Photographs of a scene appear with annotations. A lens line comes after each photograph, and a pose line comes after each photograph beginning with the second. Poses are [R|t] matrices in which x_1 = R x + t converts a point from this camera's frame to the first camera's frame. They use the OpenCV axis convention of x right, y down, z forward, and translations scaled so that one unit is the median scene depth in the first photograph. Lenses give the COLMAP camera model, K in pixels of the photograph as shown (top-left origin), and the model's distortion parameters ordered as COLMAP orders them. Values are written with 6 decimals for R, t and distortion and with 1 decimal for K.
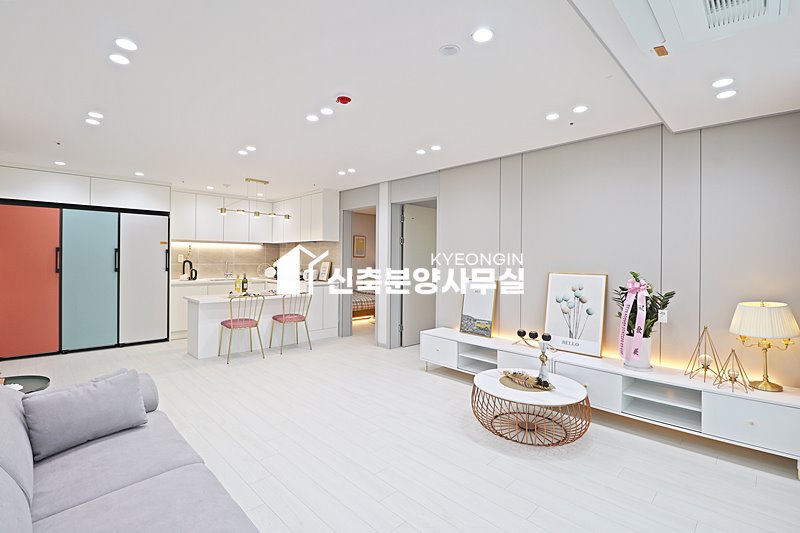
lens RADIAL K [[372.3, 0, 392.8], [0, 372.3, 262.1], [0, 0, 1]] dist [-0.009562, -0.006601]
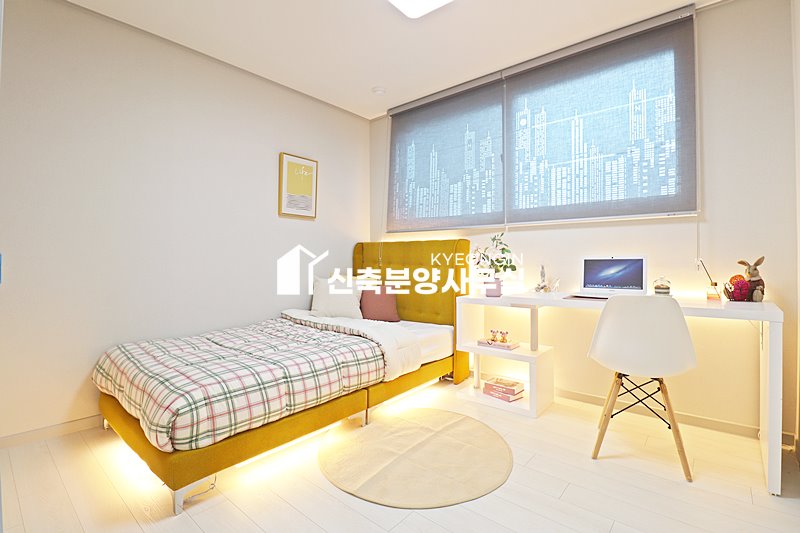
lens RADIAL K [[372.3, 0, 401.3], [0, 372.3, 264.1], [0, 0, 1]] dist [-0.009562, -0.006601]
pose [[0.994007, -0.009616, 0.108897, -0.033405], [0.010261, 0.999933, -0.005357, 0.033577], [-0.108838, 0.006442, 0.994039, 0.652049]]
